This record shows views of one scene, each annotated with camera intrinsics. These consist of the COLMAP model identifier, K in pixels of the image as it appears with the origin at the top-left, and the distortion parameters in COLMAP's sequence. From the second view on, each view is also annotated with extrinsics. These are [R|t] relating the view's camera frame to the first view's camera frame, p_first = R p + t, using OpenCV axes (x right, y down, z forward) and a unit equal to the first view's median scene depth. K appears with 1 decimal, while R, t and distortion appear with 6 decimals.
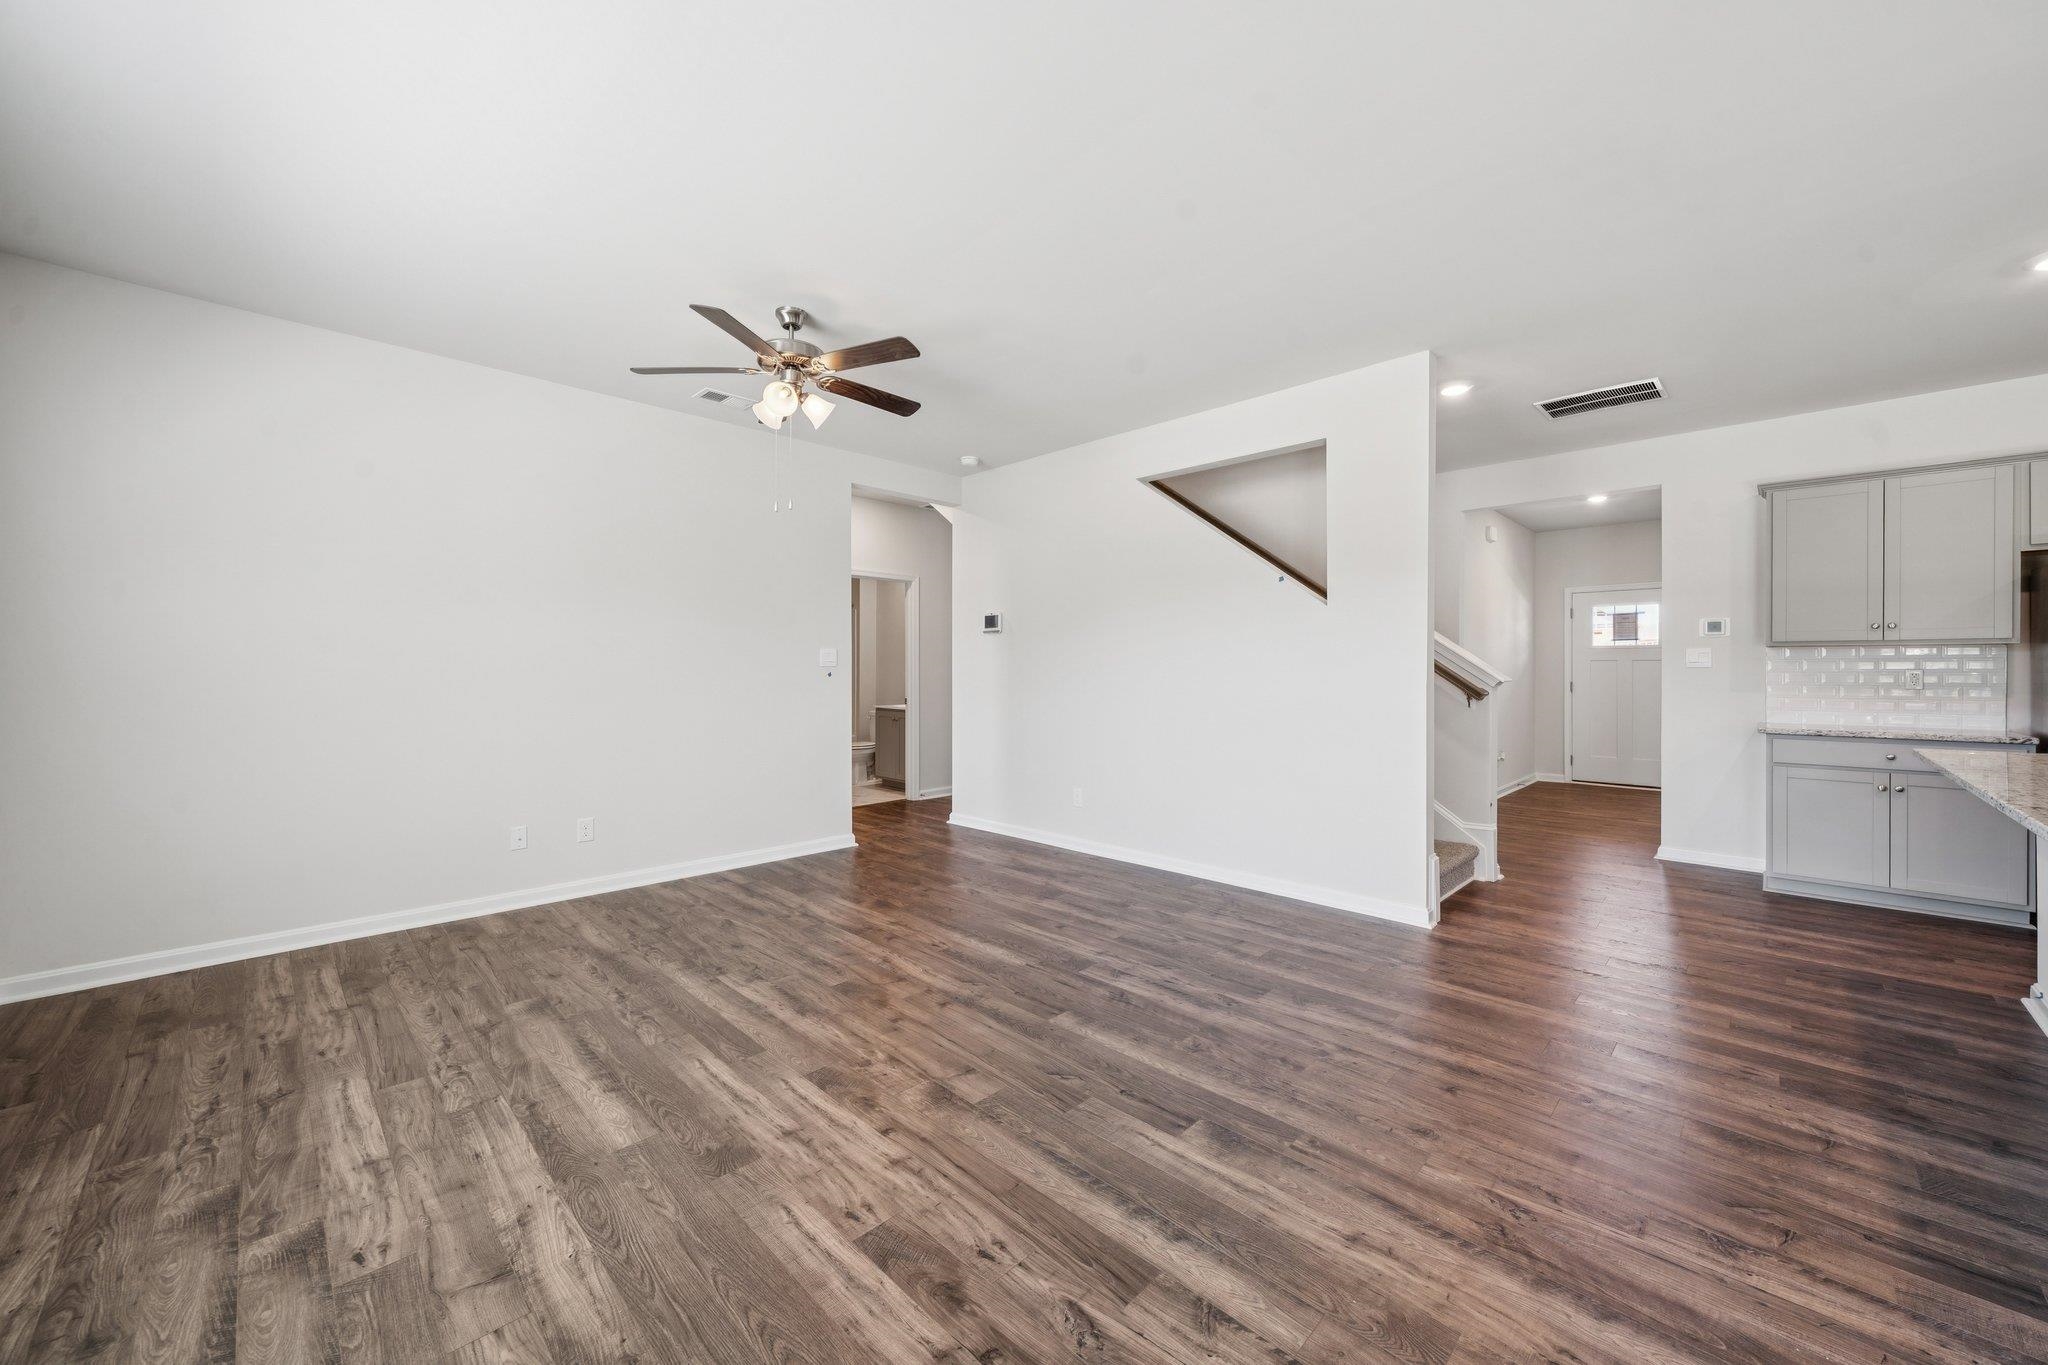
lens RADIAL K [[789.5, 0, 1015.9], [0, 789.5, 675.7], [0, 0, 1]] dist [-0.000305, -0.000138]
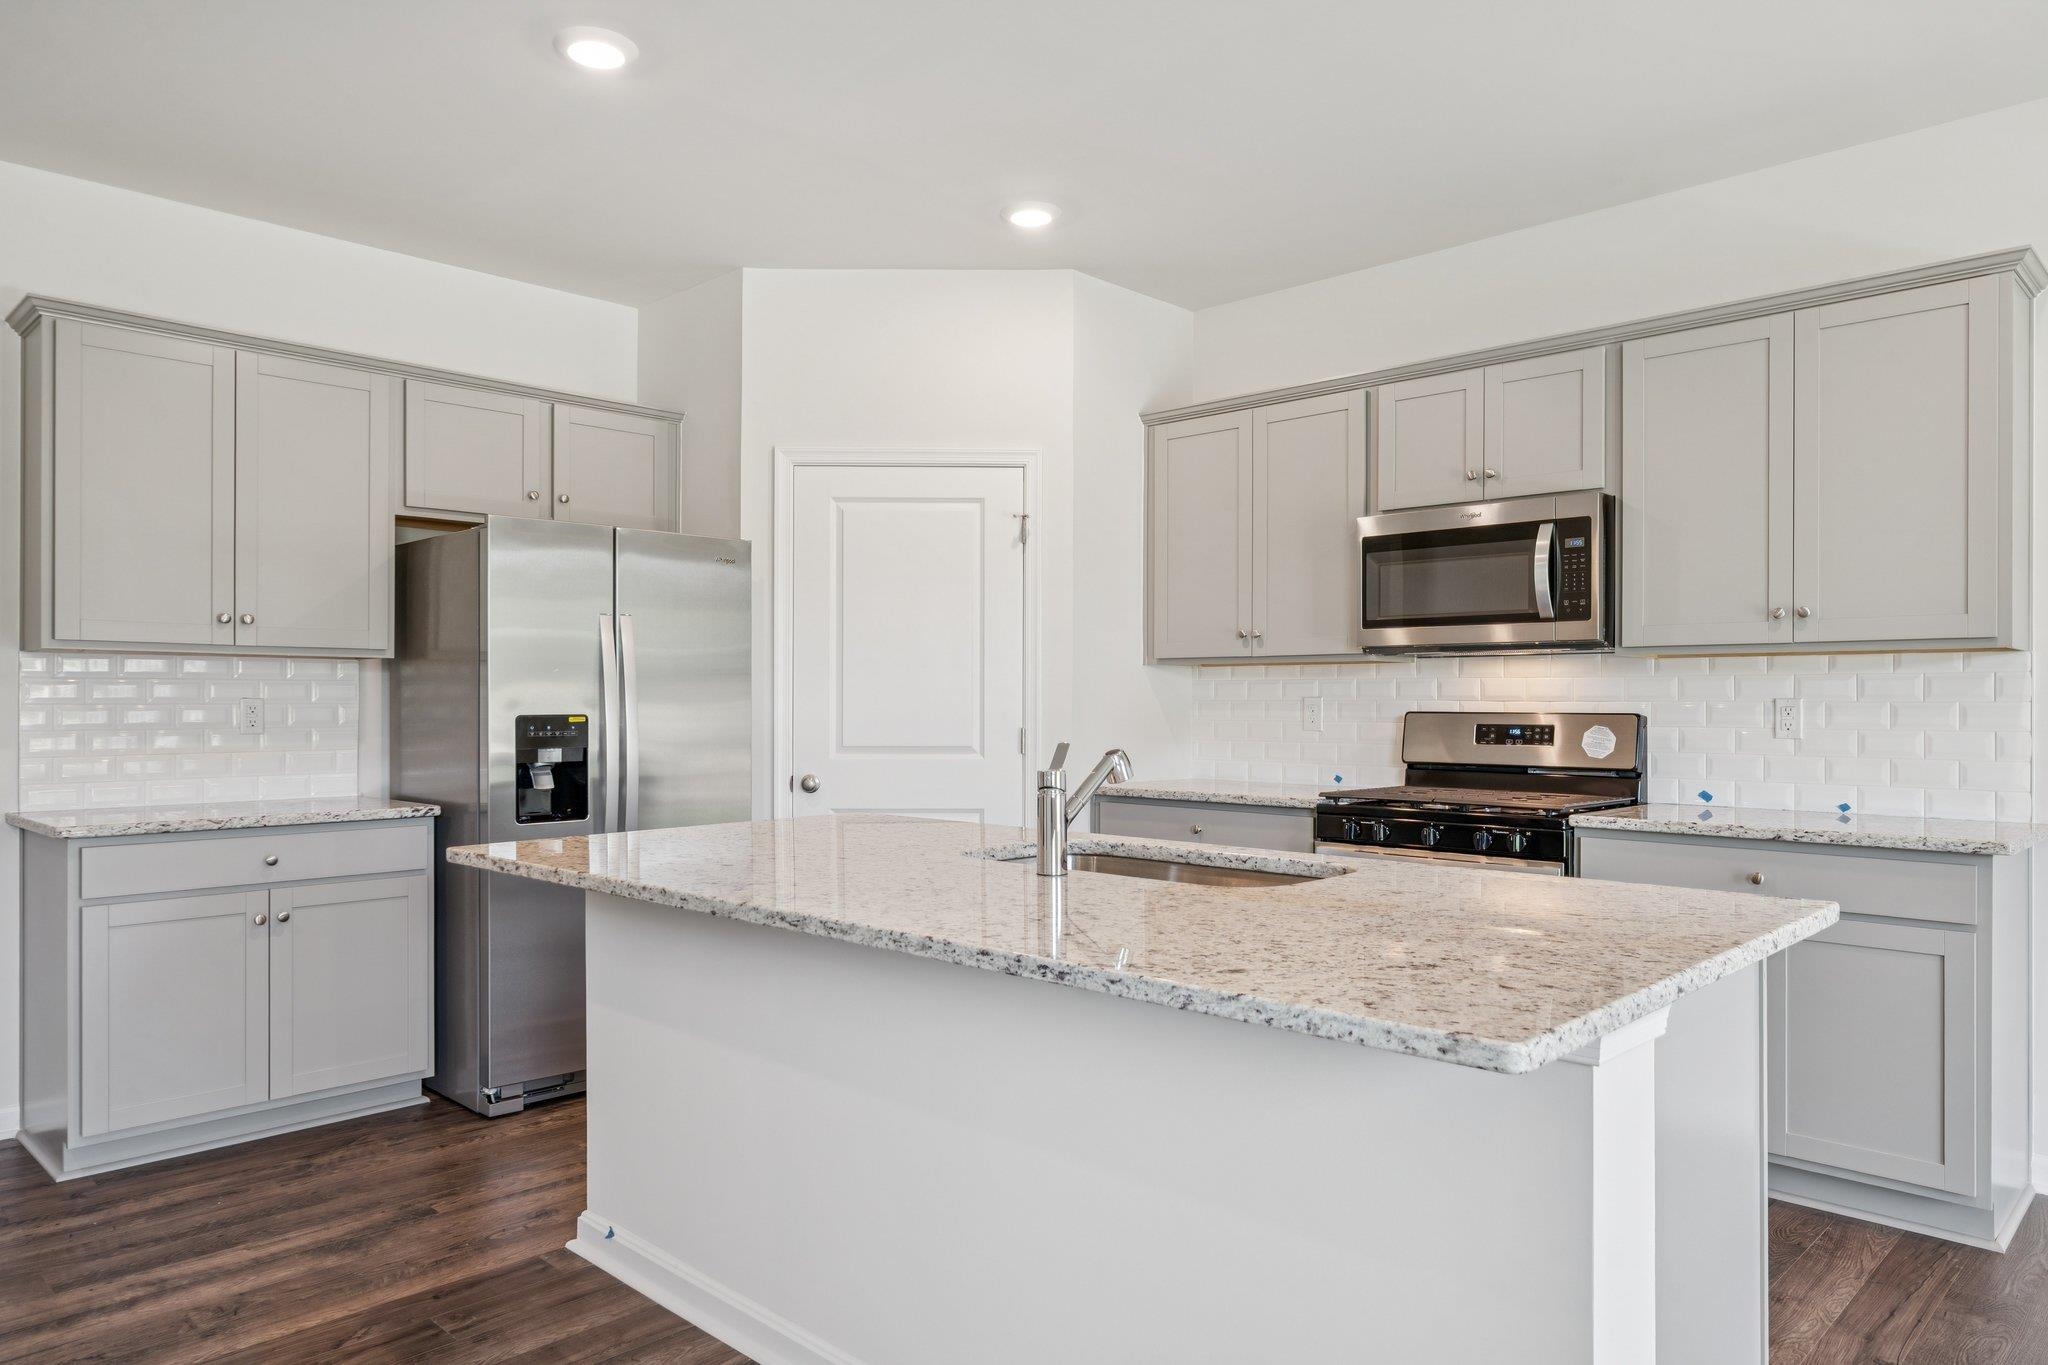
lens RADIAL K [[1312.7, 0, 1021.4], [0, 1312.7, 693.2], [0, 0, 1]] dist [-0.000399, -0.000273]
pose [[-0.022418, 0.001844, 0.999747, 0.190061], [0.004876, 0.999987, -0.001735, -0.008097], [-0.999737, 0.004836, -0.022427, 0.499393]]
